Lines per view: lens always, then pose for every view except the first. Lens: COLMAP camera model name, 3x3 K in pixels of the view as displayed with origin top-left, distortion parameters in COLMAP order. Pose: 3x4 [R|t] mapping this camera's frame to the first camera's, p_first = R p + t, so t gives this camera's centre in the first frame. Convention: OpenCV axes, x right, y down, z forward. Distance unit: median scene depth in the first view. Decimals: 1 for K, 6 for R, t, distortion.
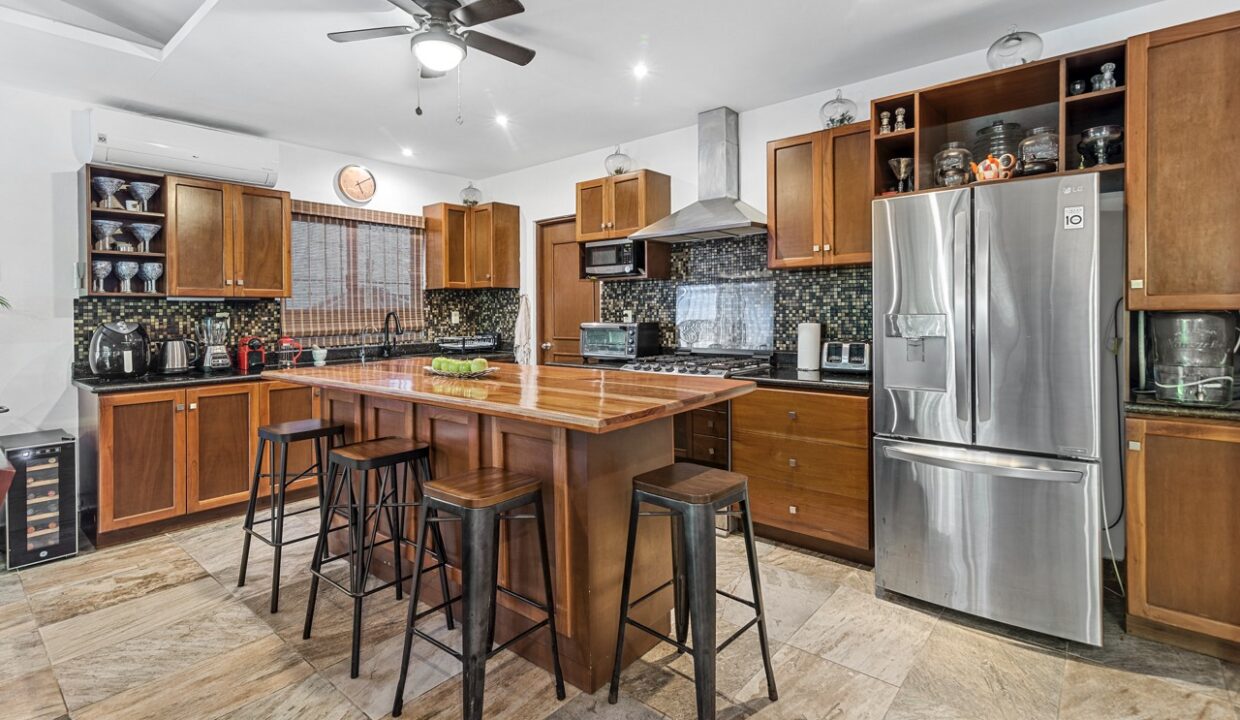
lens RADIAL K [[582.9, 0, 606.7], [0, 582.9, 313.7], [0, 0, 1]] dist [0.013820, -0.000036]
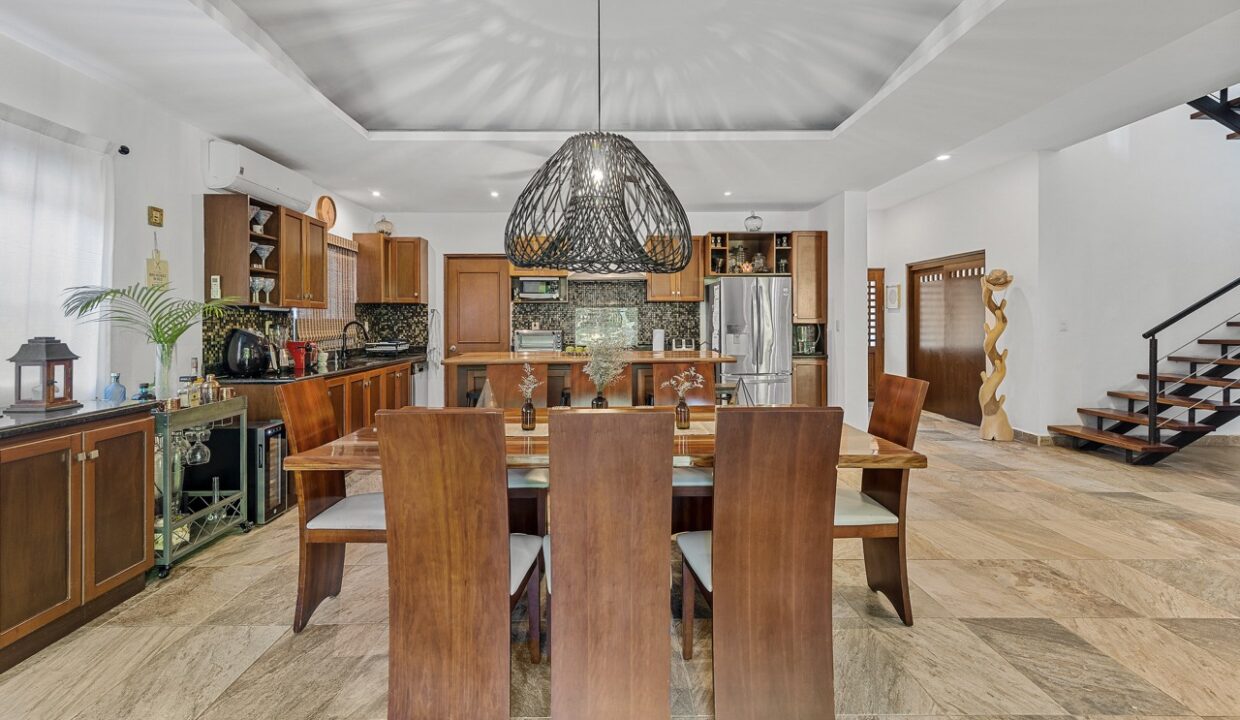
lens RADIAL K [[572.6, 0, 616.1], [0, 572.6, 315.7], [0, 0, 1]] dist [0.012436, -0.000146]
pose [[0.745763, 0.016837, 0.665999, -0.991670], [-0.002729, 0.999749, -0.022218, 0.012224], [-0.666206, 0.014752, 0.745622, -0.320614]]
